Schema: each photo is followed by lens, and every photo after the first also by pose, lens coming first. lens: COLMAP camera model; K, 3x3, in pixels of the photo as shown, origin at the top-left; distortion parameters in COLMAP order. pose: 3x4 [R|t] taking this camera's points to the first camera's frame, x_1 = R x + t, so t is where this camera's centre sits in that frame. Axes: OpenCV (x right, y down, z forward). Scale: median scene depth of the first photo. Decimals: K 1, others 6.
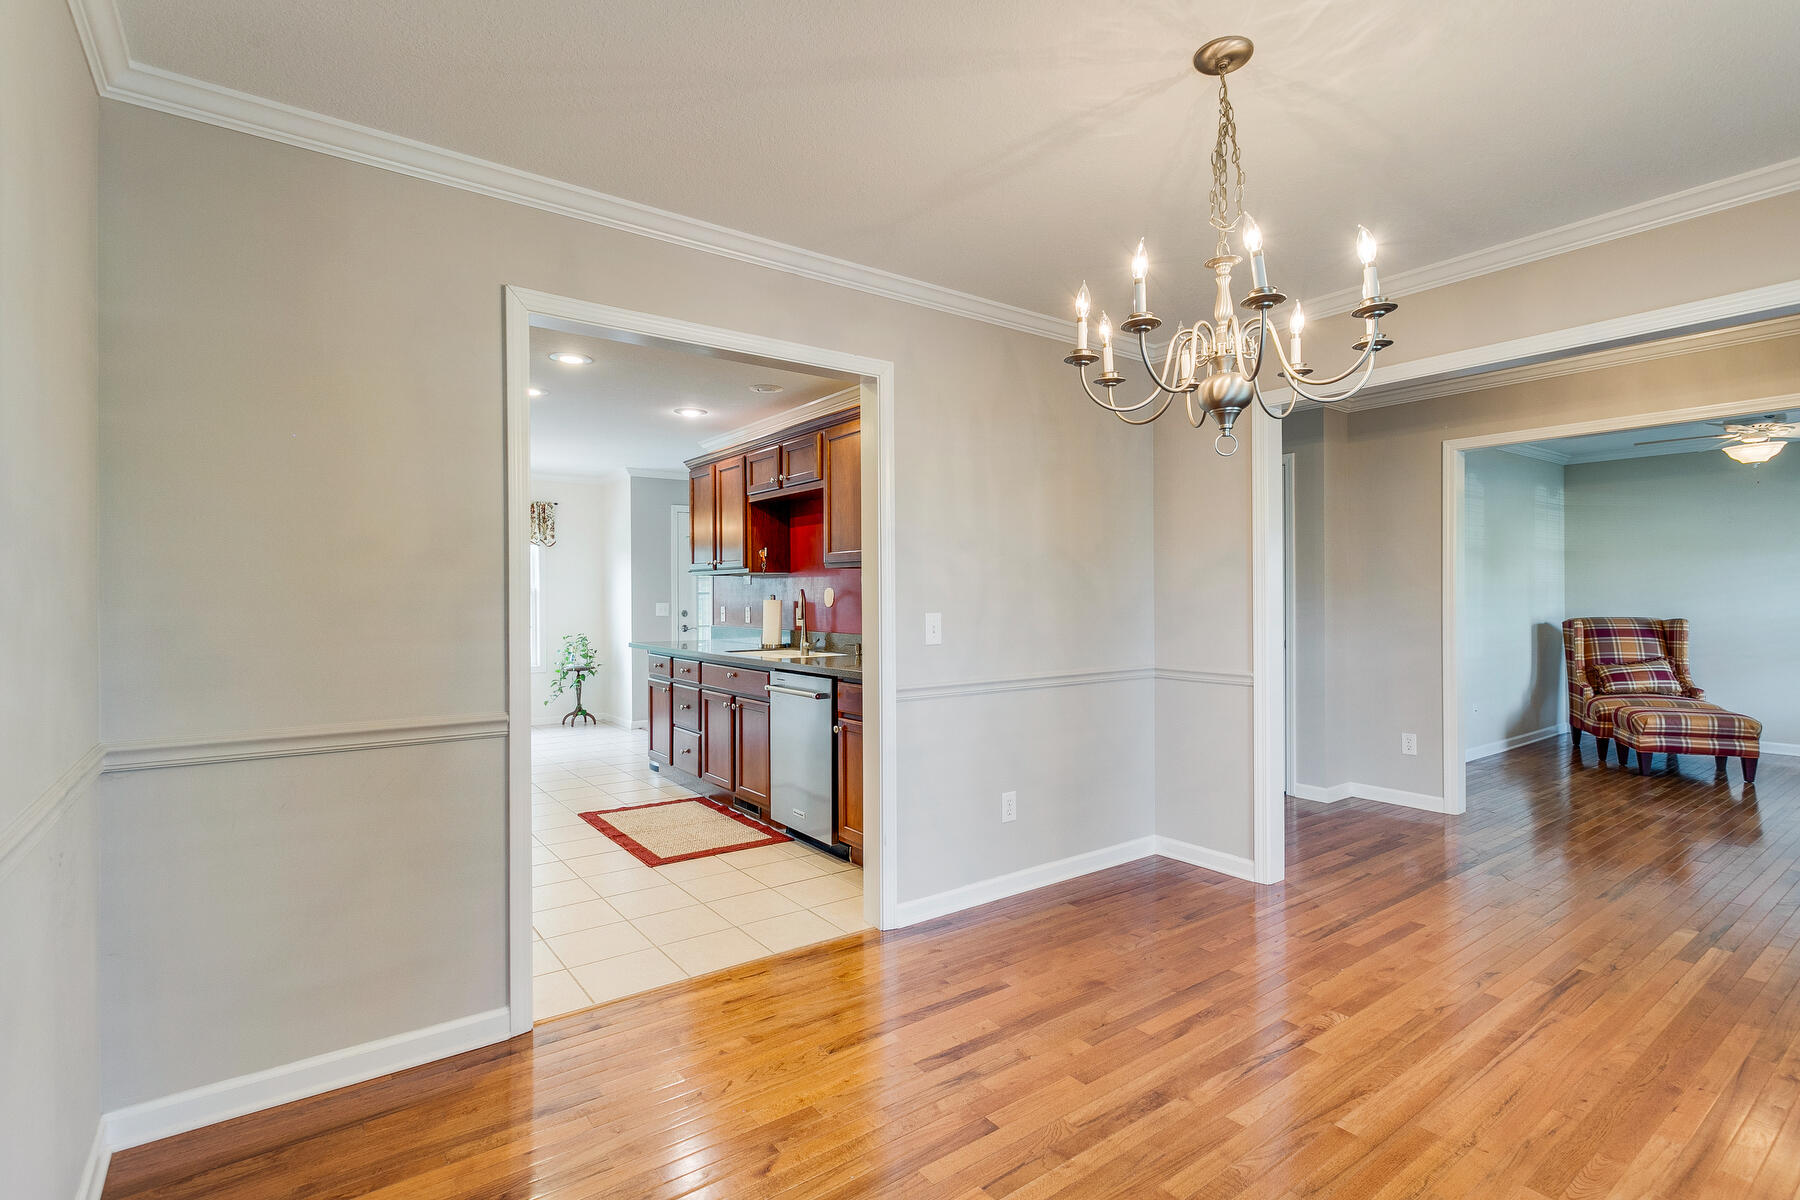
lens RADIAL K [[864.2, 0, 899.9], [0, 864.2, 601.4], [0, 0, 1]] dist [0.002578, 0.000349]
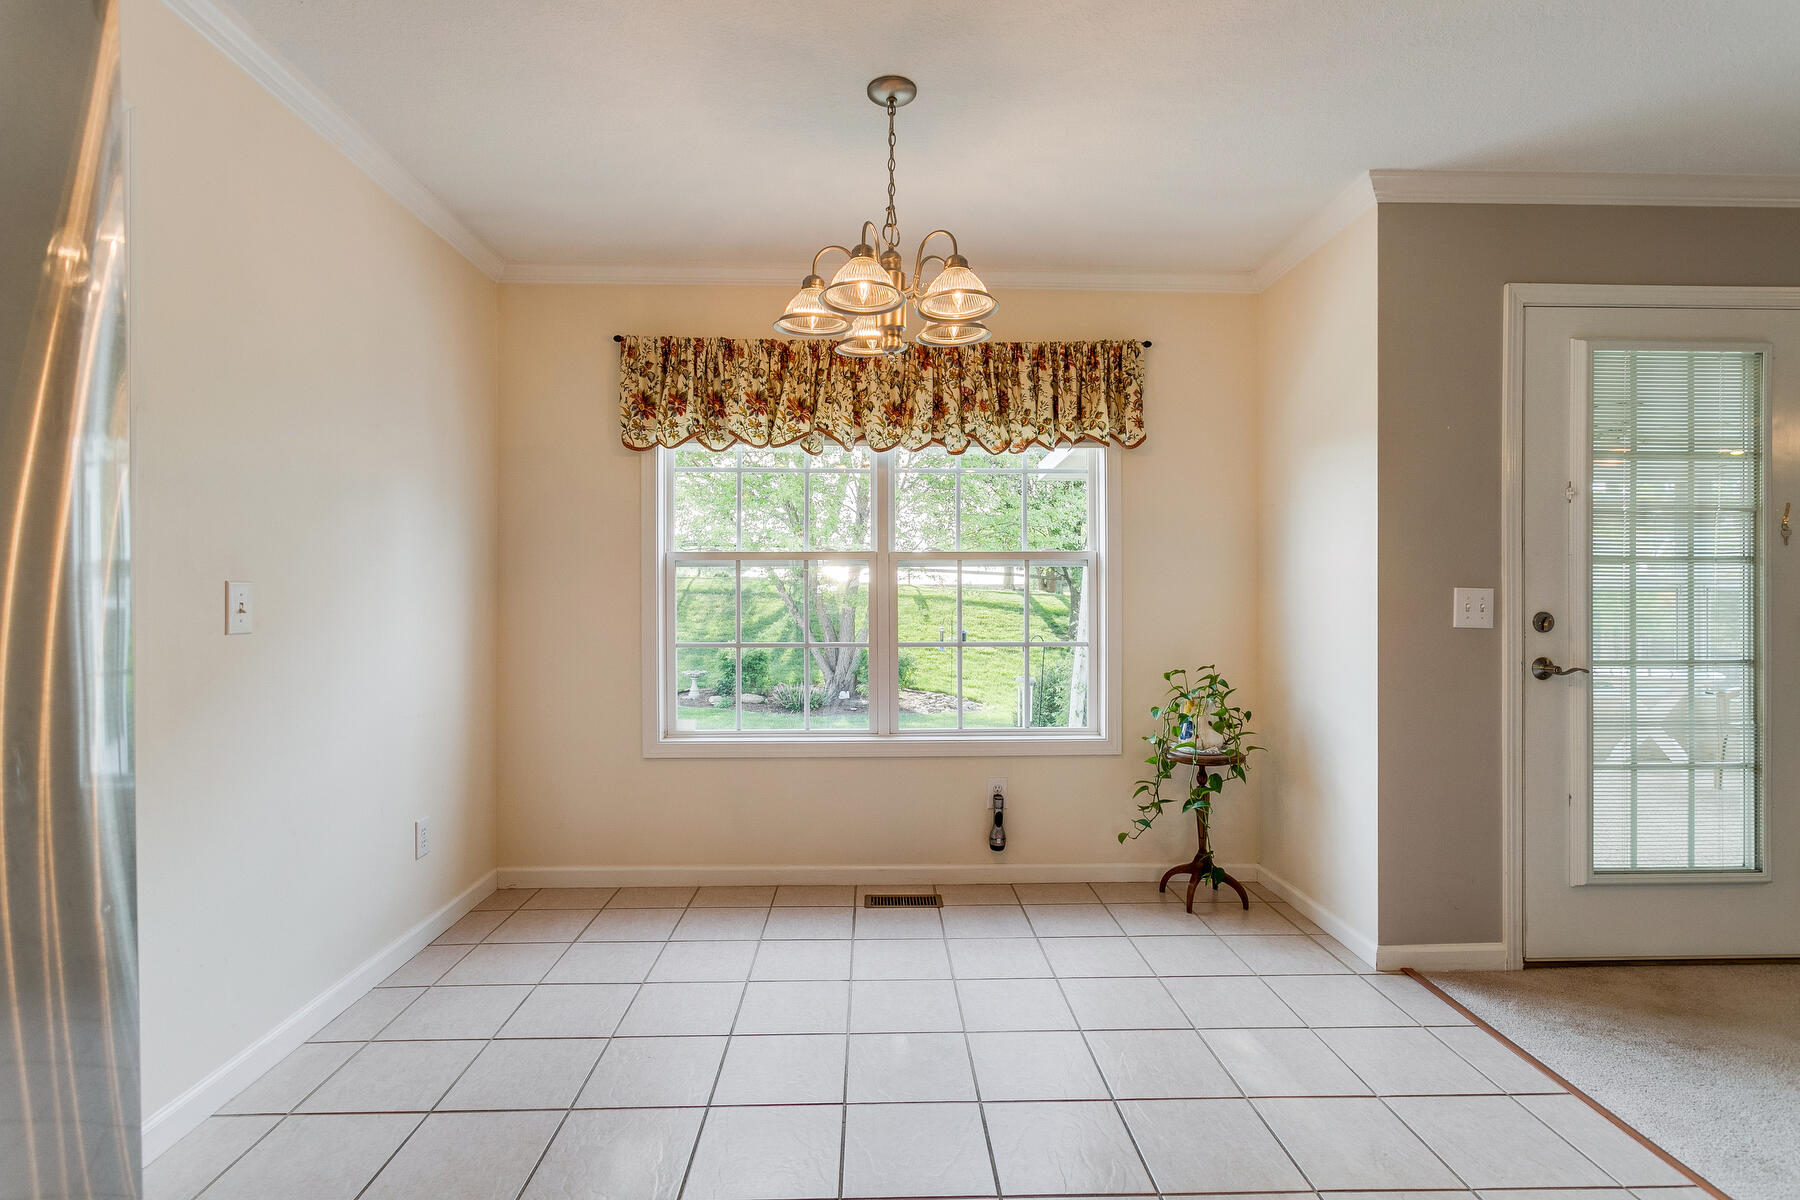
lens RADIAL K [[864.2, 0, 898.5], [0, 864.2, 596.3], [0, 0, 1]] dist [0.002578, 0.000349]
pose [[0.822397, 0.010461, -0.568818, -0.264374], [-0.004429, 0.999918, 0.011985, 0.001850], [0.568897, -0.007337, 0.822376, 0.604913]]
